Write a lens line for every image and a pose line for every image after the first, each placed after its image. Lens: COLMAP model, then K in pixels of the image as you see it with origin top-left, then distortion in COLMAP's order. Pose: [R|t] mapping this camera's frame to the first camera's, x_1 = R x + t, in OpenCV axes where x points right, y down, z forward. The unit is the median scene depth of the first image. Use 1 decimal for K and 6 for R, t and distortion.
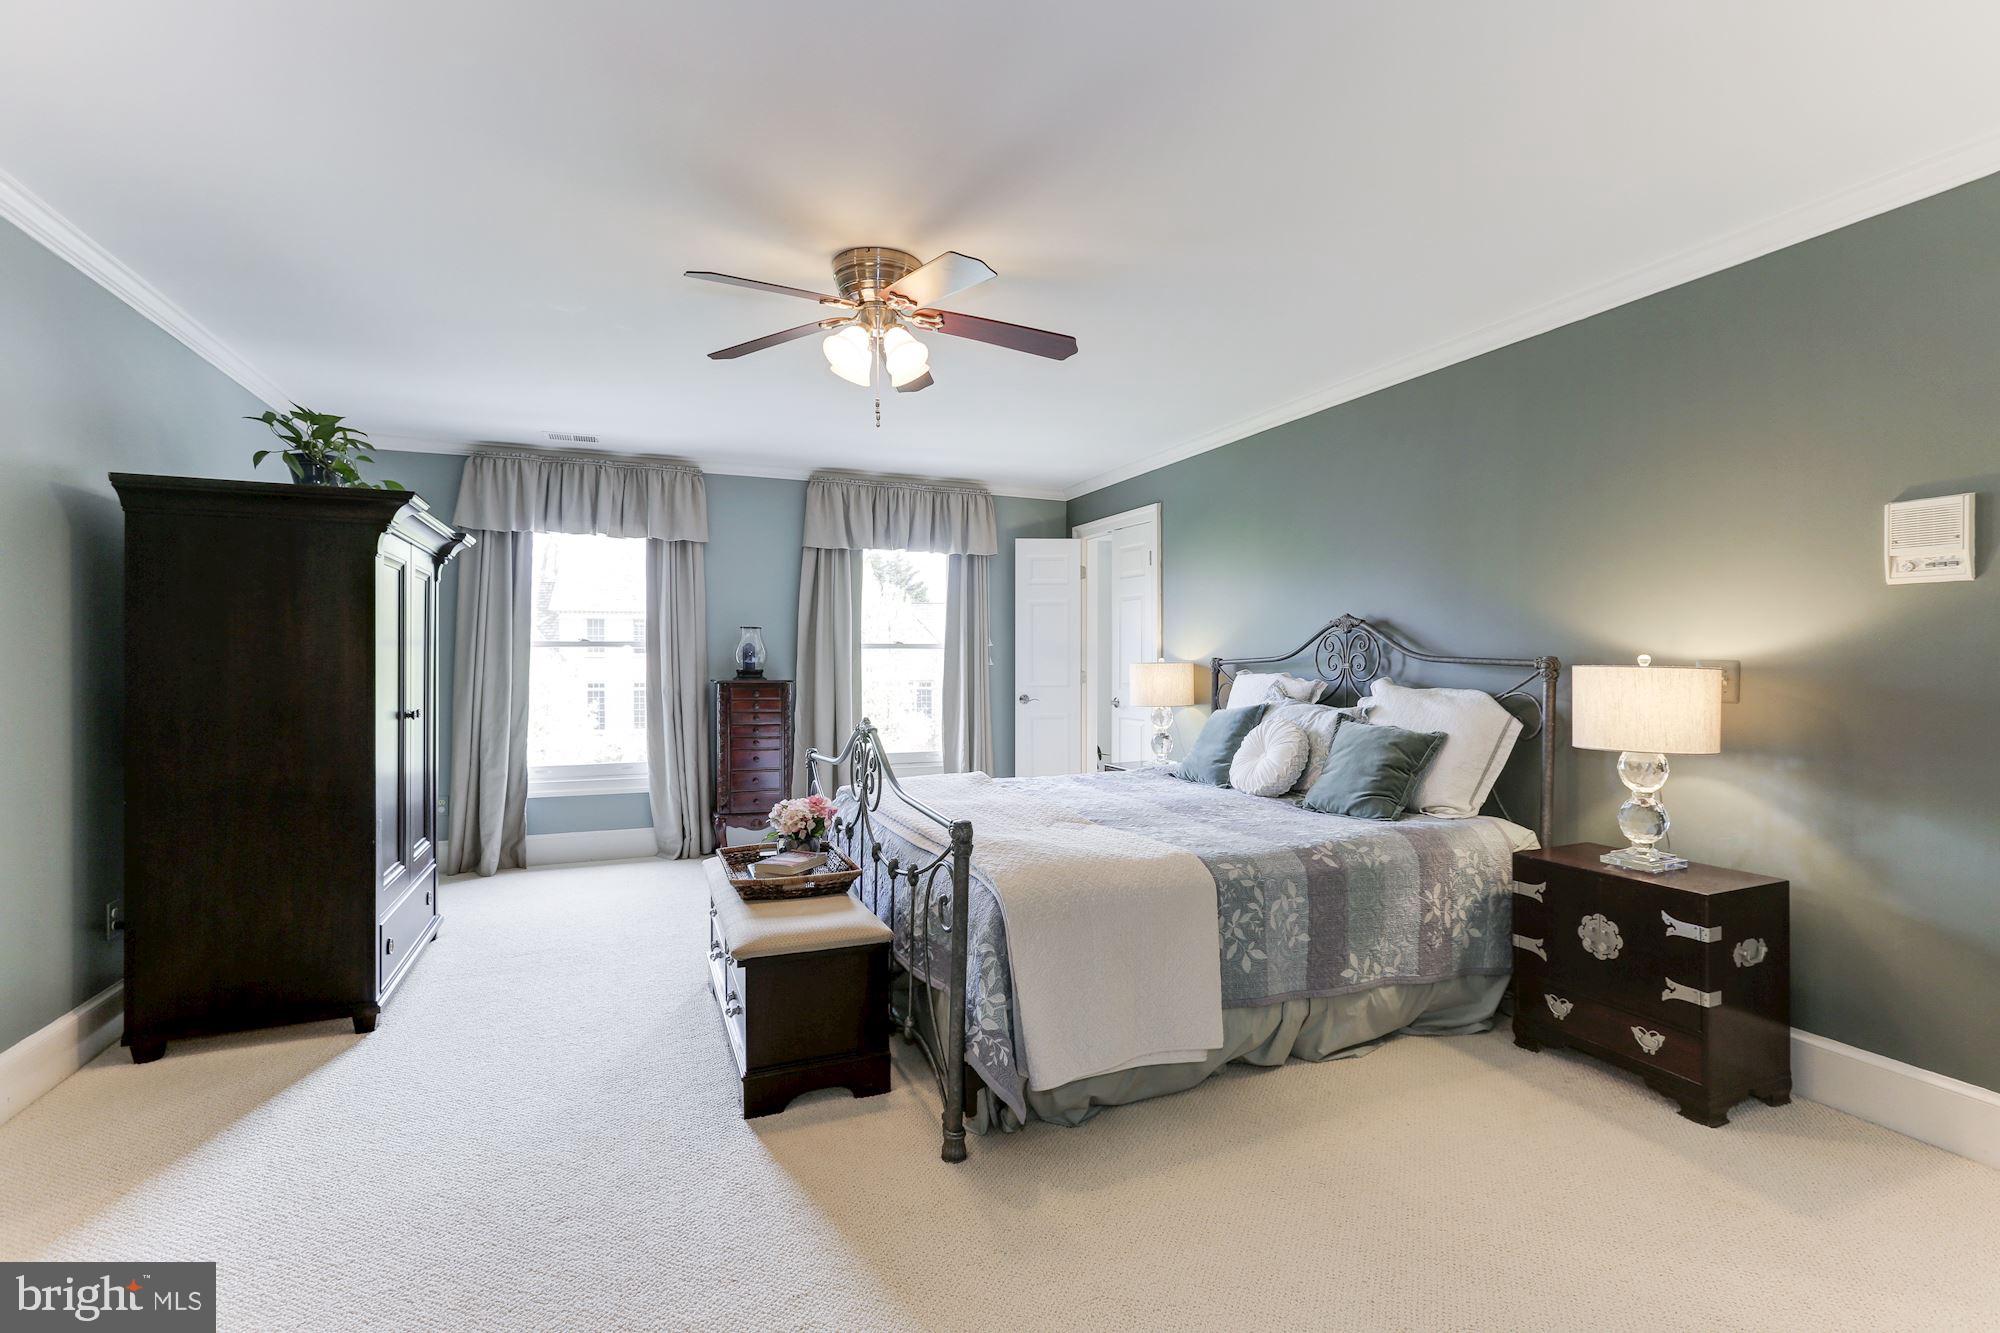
lens RADIAL K [[907.3, 0, 1005.3], [0, 907.3, 666.7], [0, 0, 1]] dist [-0.019450, 0.001666]
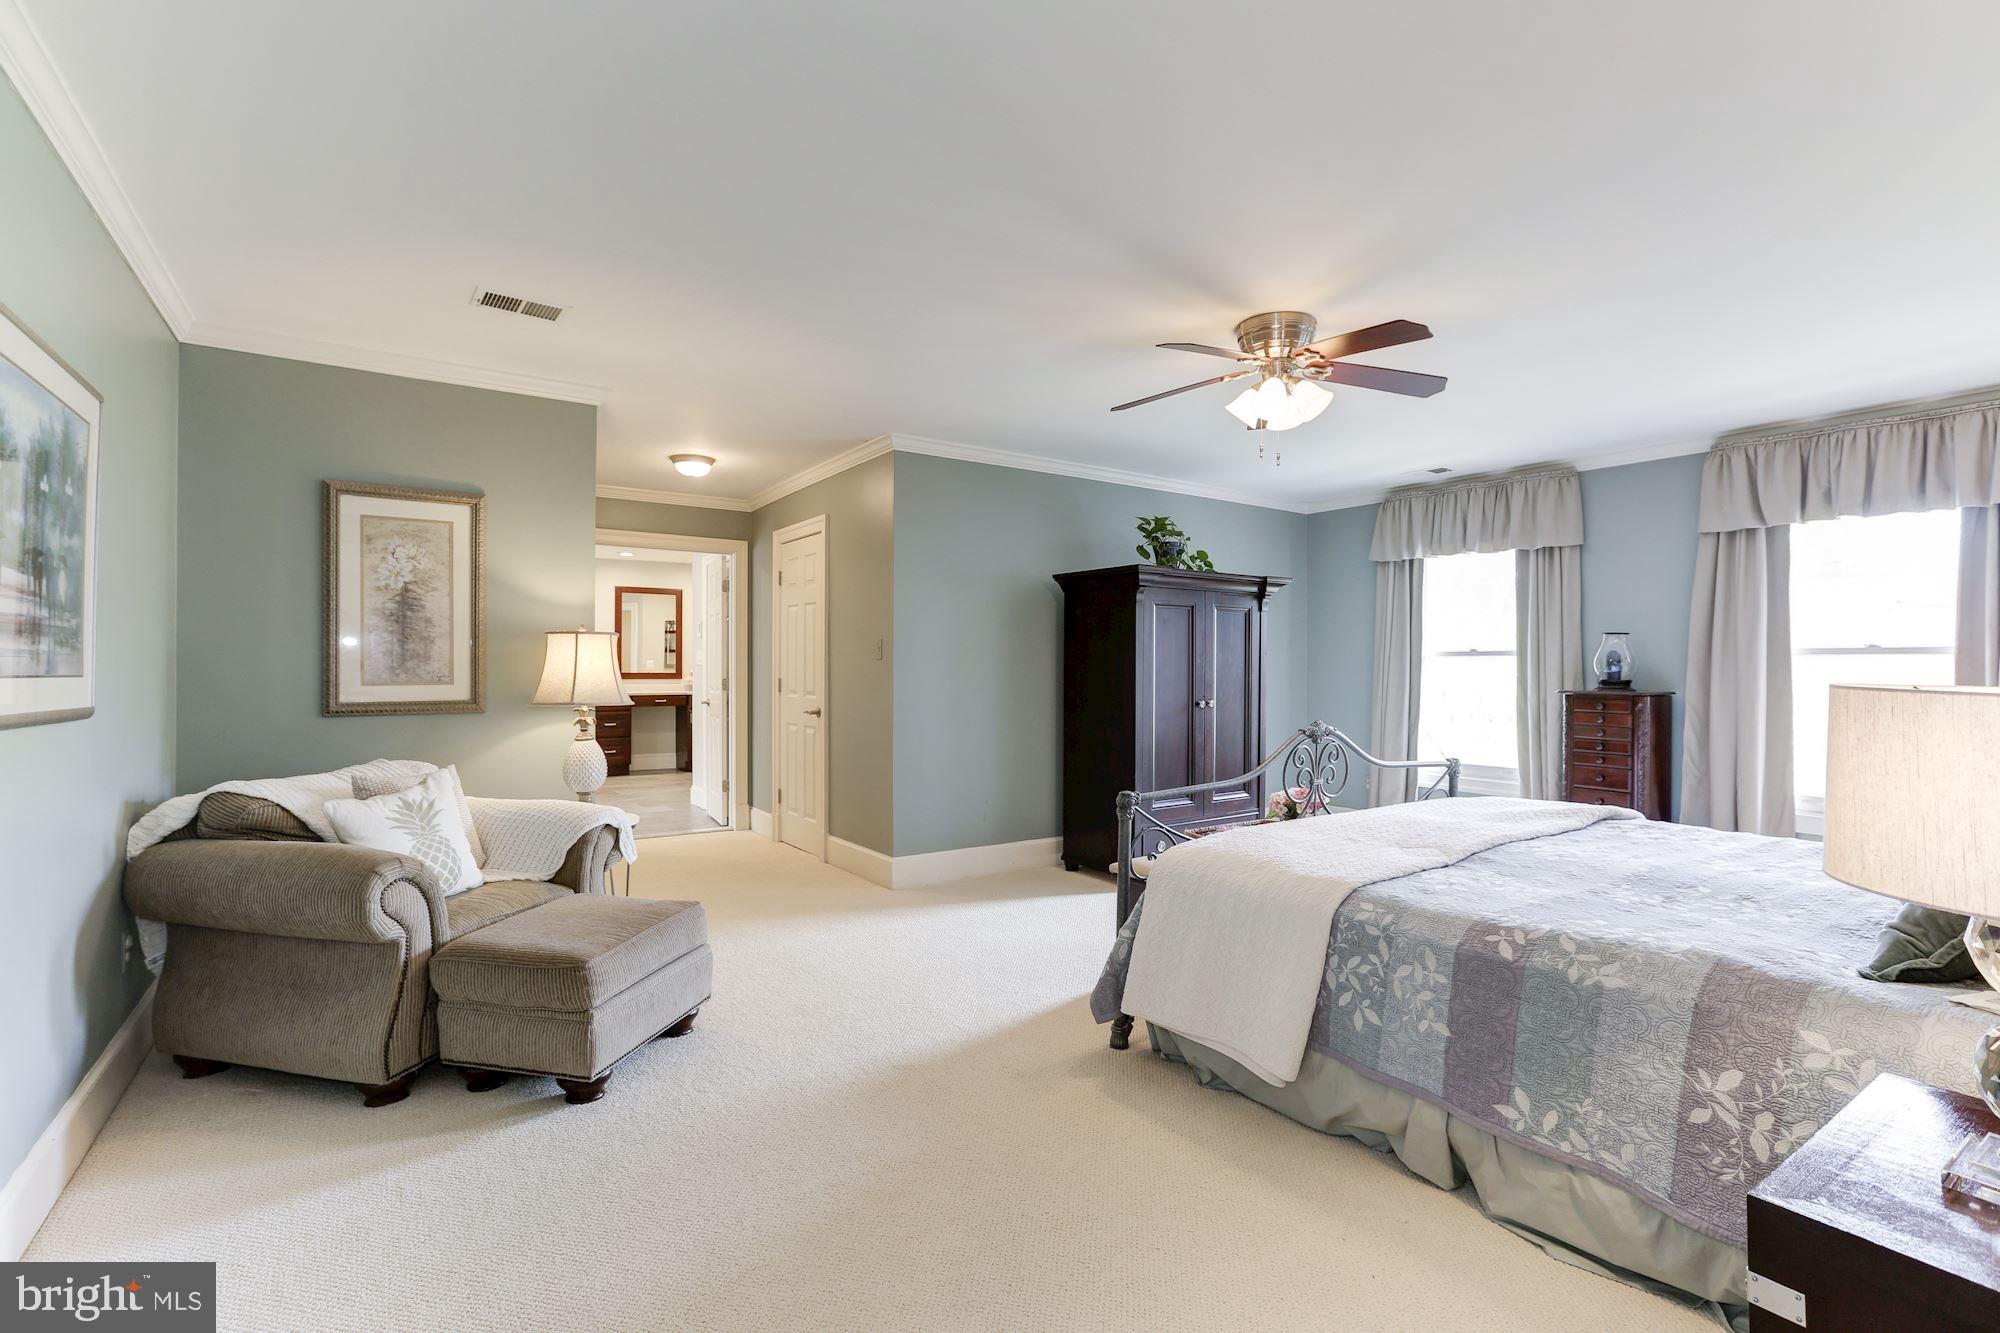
lens RADIAL K [[907.3, 0, 1008.1], [0, 907.3, 664.7], [0, 0, 1]] dist [-0.019450, 0.001666]
pose [[0.203087, 0.001457, -0.979160, 0.956117], [-0.013325, 0.999910, -0.001276, -0.004914], [0.979070, 0.013306, 0.203088, 0.453481]]
